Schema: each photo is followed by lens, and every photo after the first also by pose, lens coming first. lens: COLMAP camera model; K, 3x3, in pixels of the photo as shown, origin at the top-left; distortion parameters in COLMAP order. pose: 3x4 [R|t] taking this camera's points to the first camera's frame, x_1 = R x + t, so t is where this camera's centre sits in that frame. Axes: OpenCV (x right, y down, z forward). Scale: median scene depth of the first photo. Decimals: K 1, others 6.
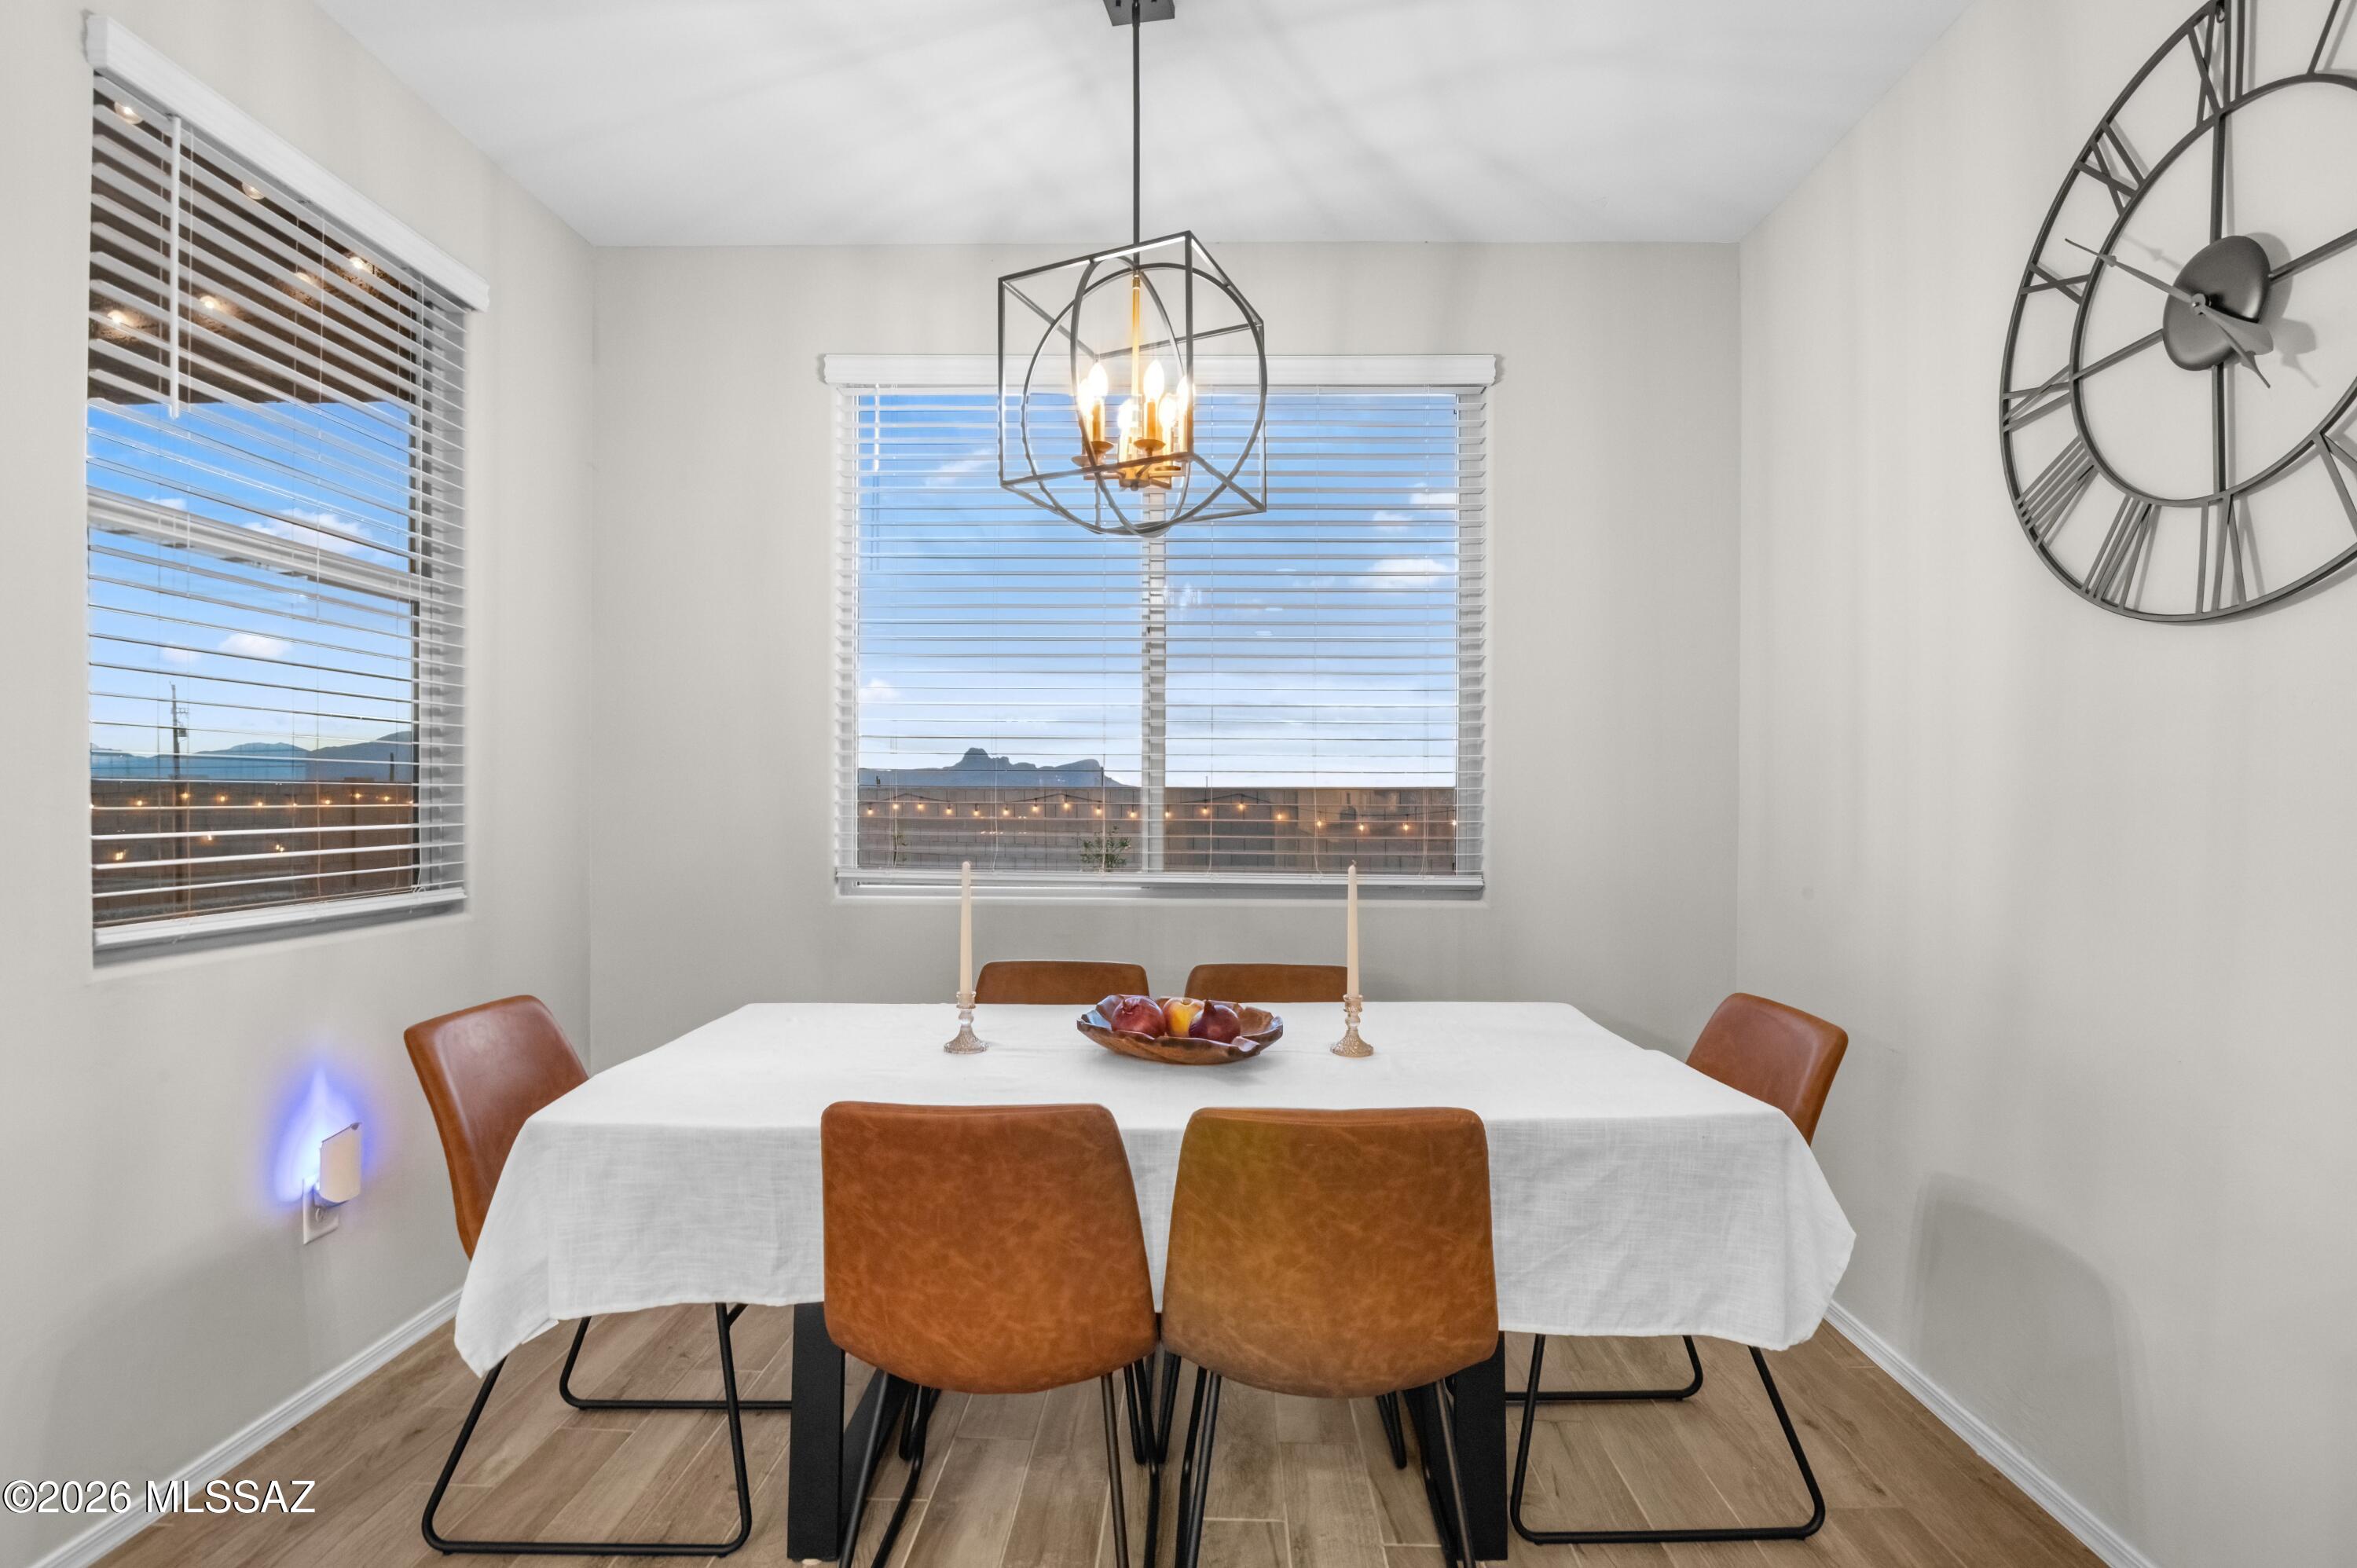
lens RADIAL K [[1134.1, 0, 1181.2], [0, 1134.1, 778.0], [0, 0, 1]] dist [0.000086, -0.000118]
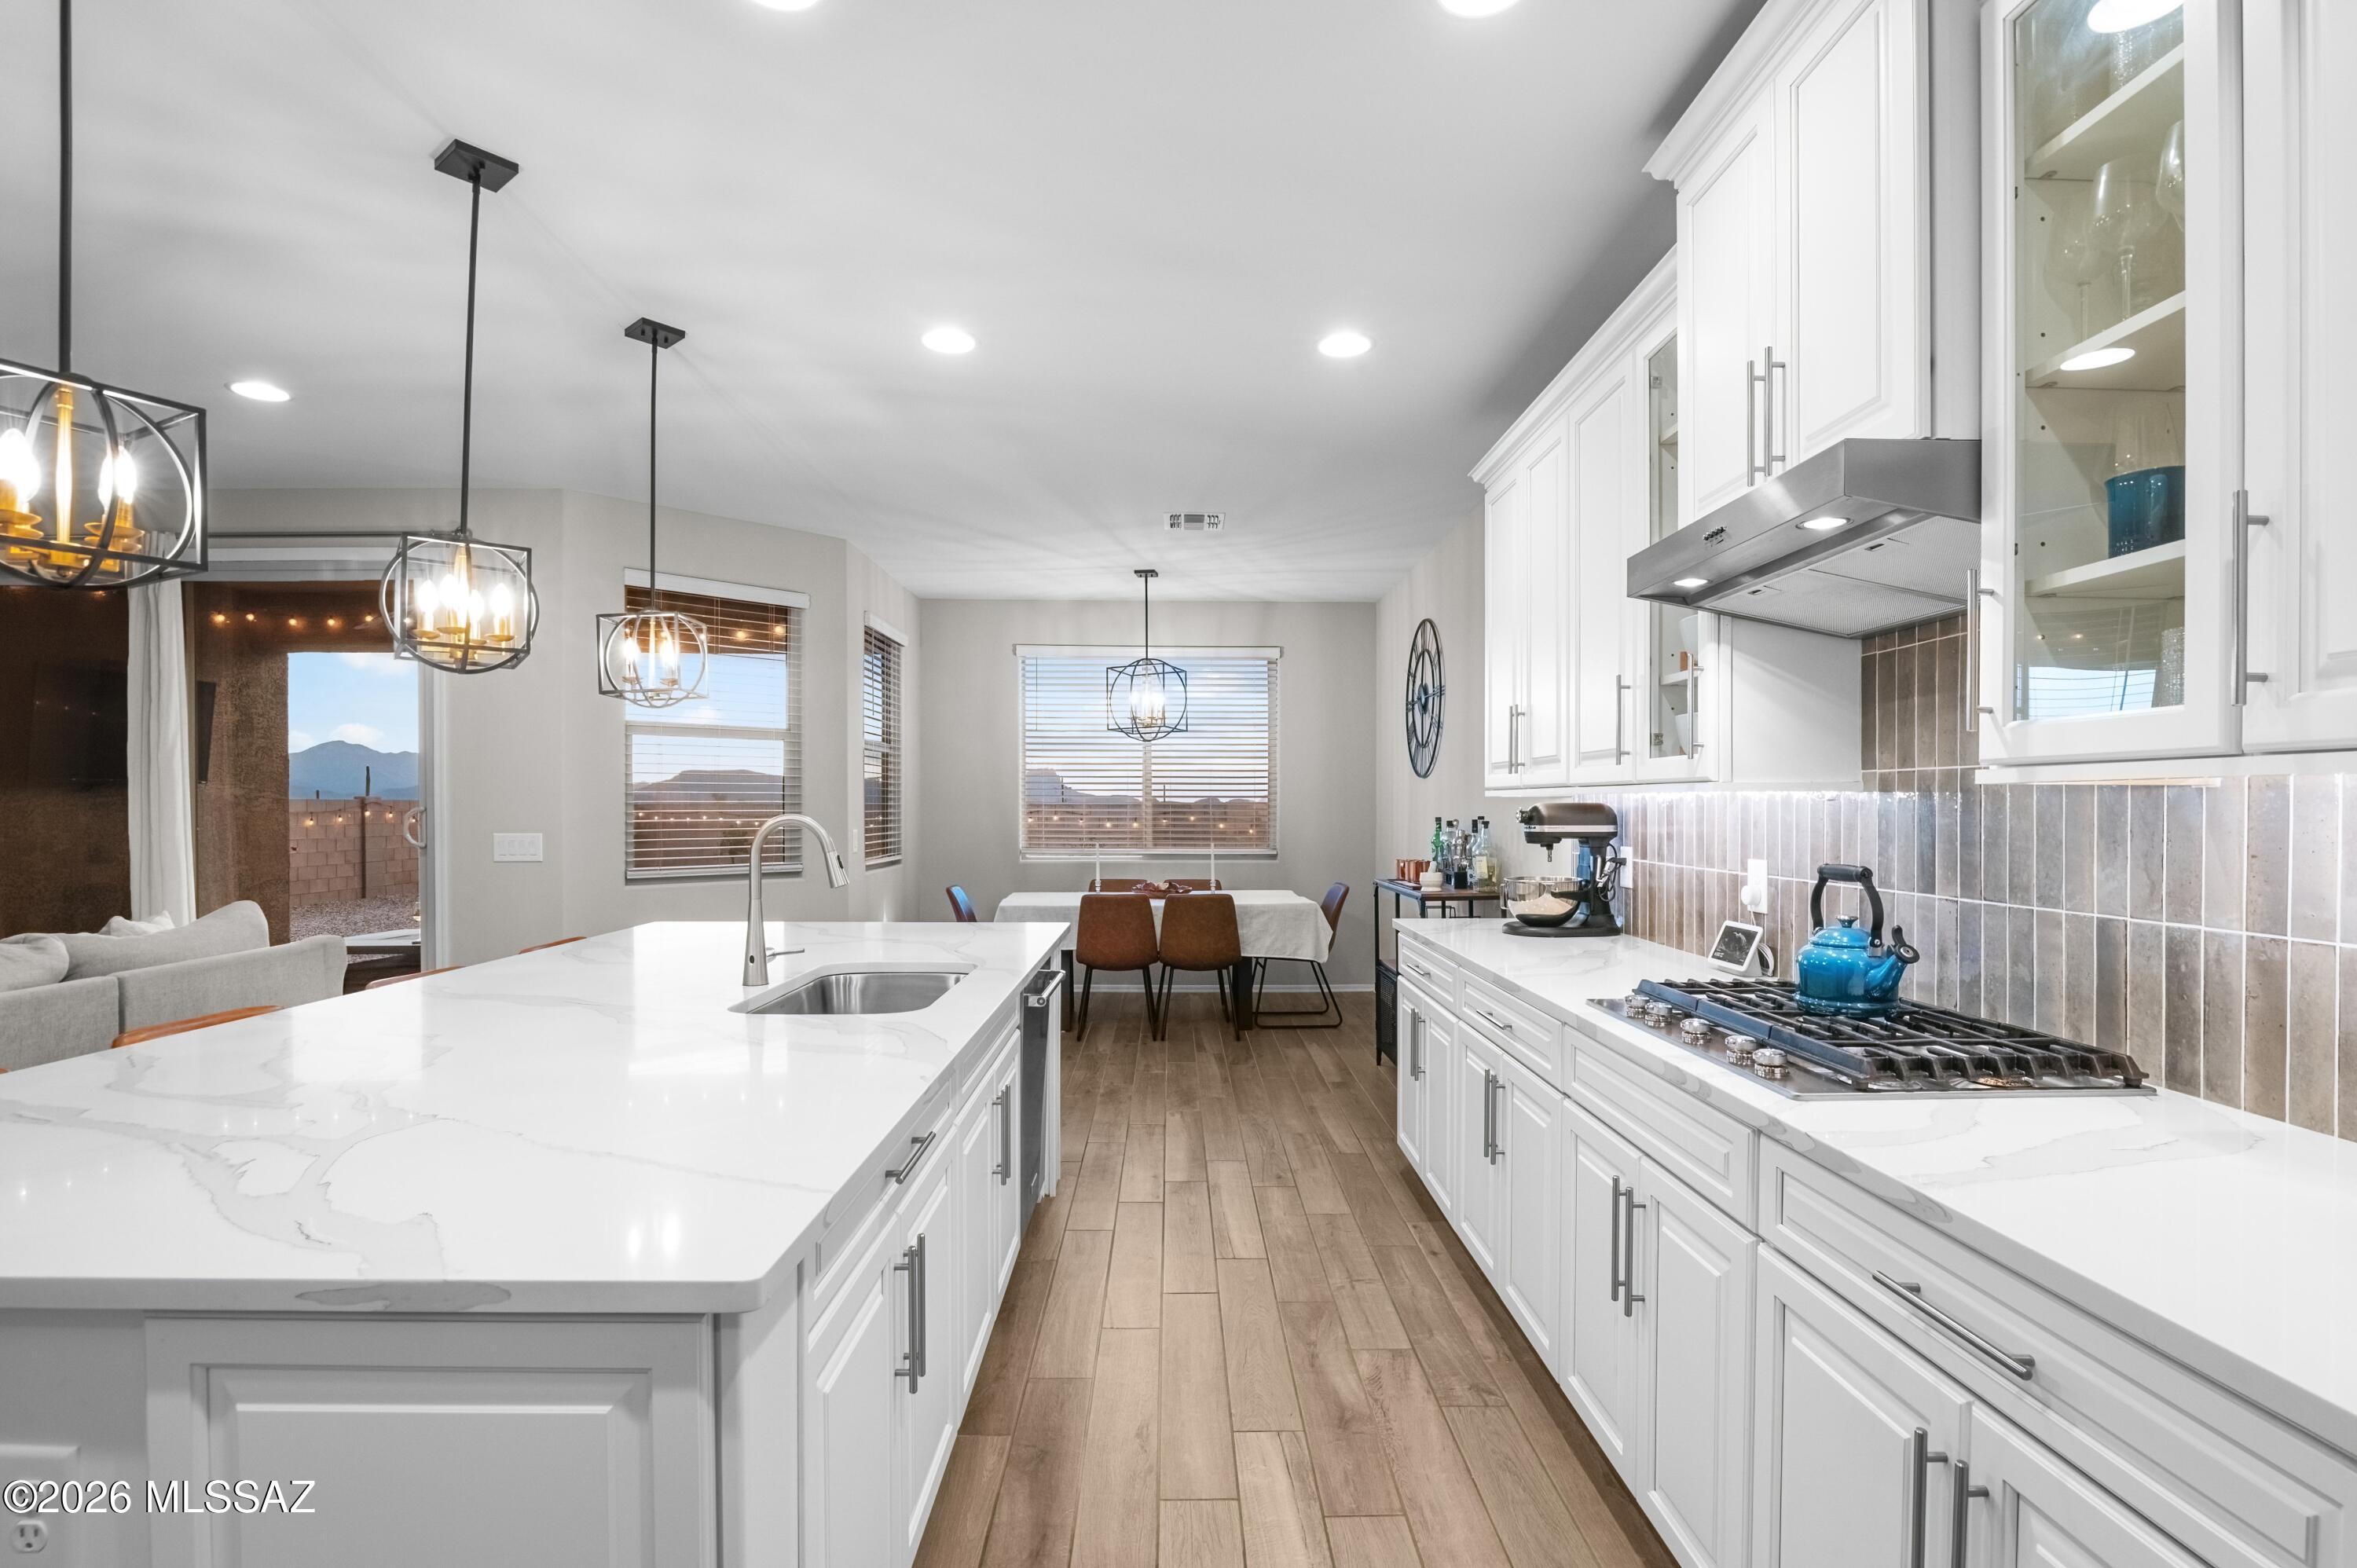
lens RADIAL K [[1104.4, 0, 1183.5], [0, 1104.4, 802.9], [0, 0, 1]] dist [-0.013189, -0.000239]
pose [[0.999326, -0.005355, 0.036315, -0.062233], [0.004949, 0.999924, 0.011262, -0.085492], [-0.036372, -0.011075, 0.999277, -2.581644]]
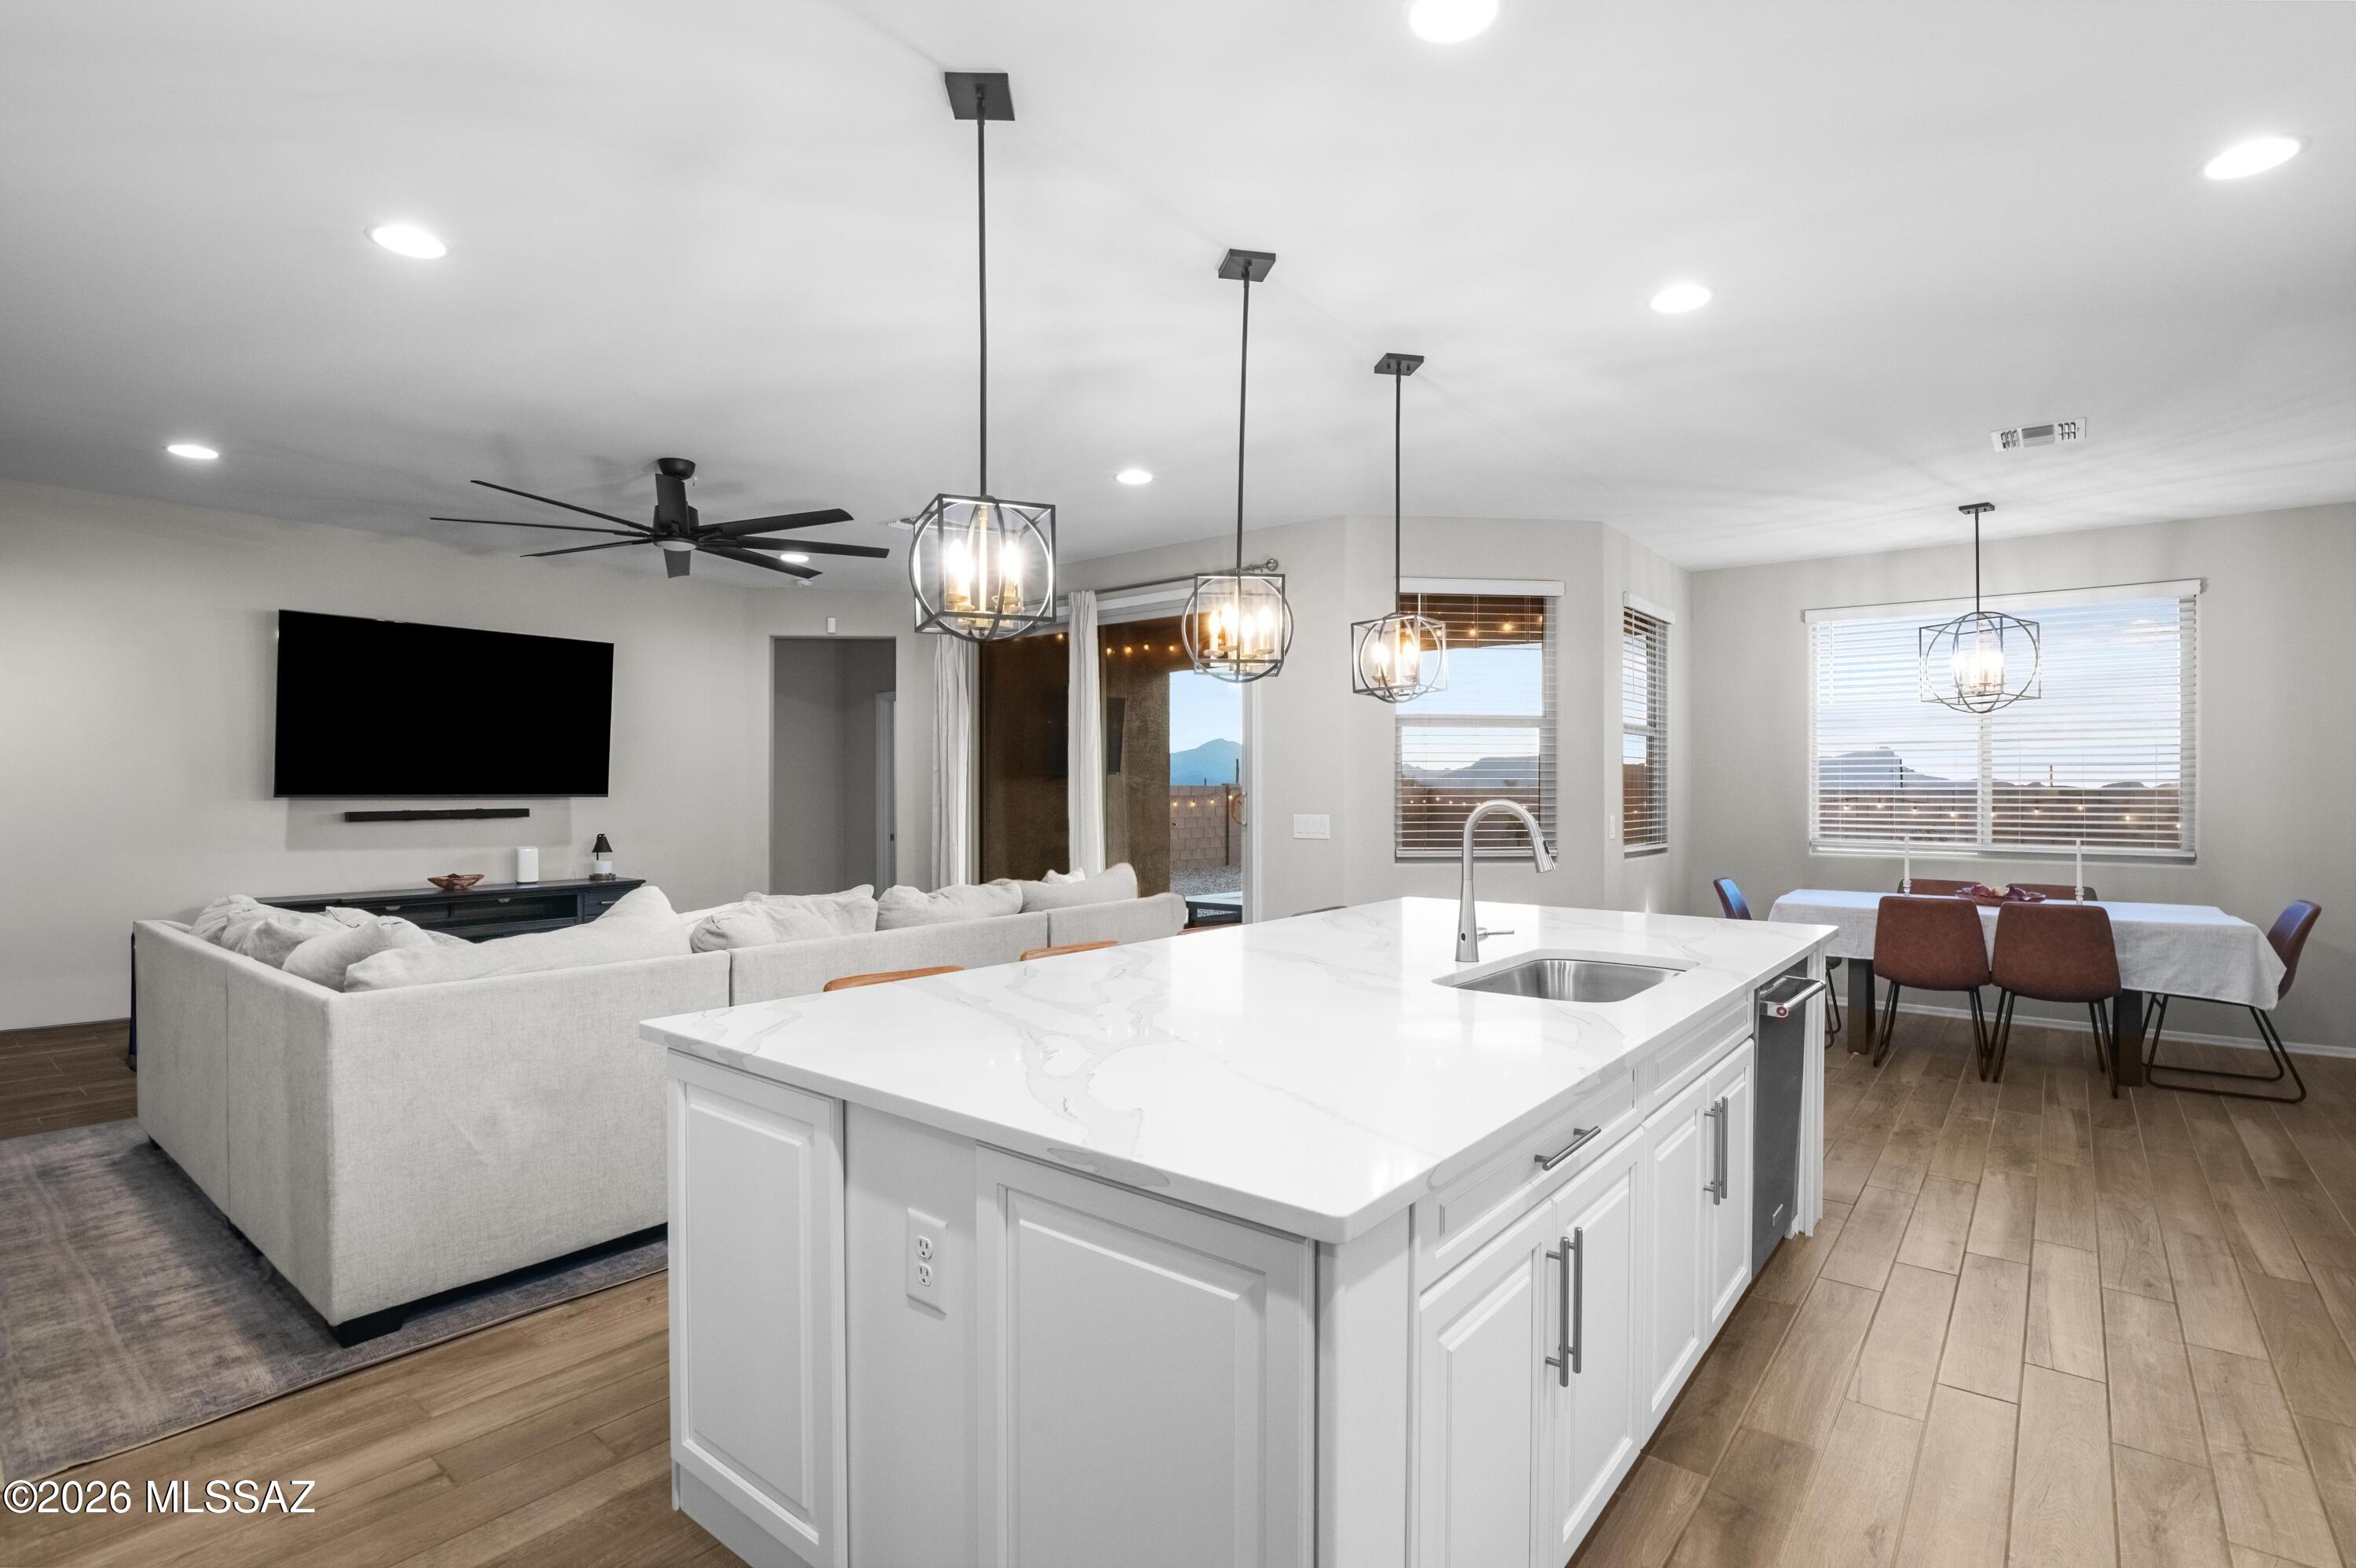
lens RADIAL K [[1108.8, 0, 1205.3], [0, 1108.8, 781.0], [0, 0, 1]] dist [-0.011473, -0.000063]
pose [[0.802799, -0.009464, -0.596174, 0.054296], [0.011099, 0.999938, -0.000929, -0.085742], [0.596146, -0.005871, 0.802855, -2.566697]]
